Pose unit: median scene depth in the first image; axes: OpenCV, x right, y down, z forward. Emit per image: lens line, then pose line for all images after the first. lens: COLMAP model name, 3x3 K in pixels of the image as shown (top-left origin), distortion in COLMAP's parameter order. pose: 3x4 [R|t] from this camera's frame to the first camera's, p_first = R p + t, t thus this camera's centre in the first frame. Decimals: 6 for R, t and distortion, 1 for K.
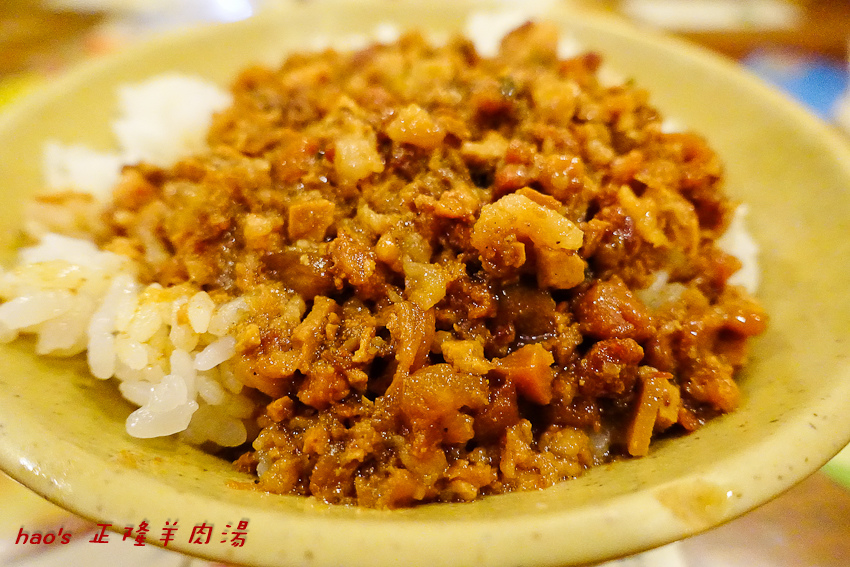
lens RADIAL K [[559.1, 0, 425.0], [0, 559.1, 283.5], [0, 0, 1]] dist [0.003325, 0.000501]
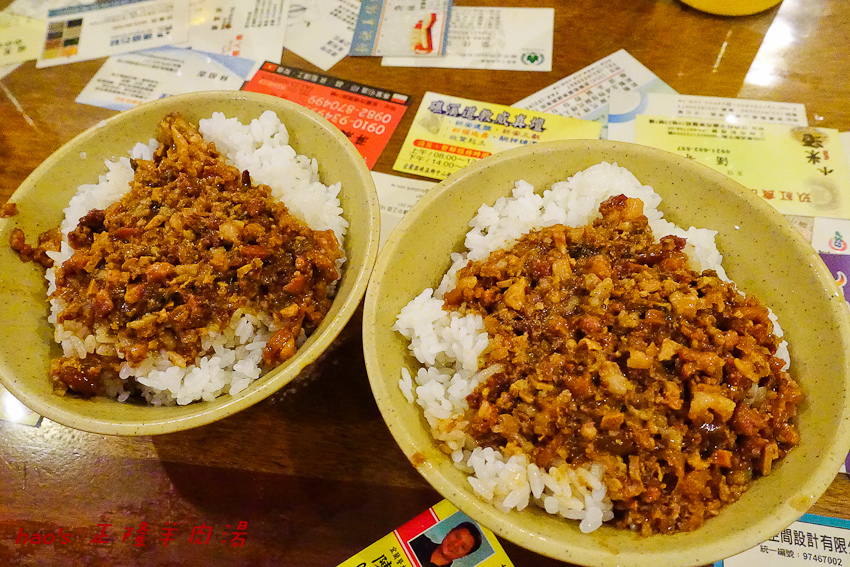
lens RADIAL K [[559.1, 0, 425.0], [0, 559.1, 283.5], [0, 0, 1]] dist [0.003325, 0.000501]
pose [[0.953503, -0.299680, 0.031998, -0.924900], [0.279719, 0.919486, 0.276229, -1.629012], [-0.112202, -0.254434, 0.960559, -1.058164]]
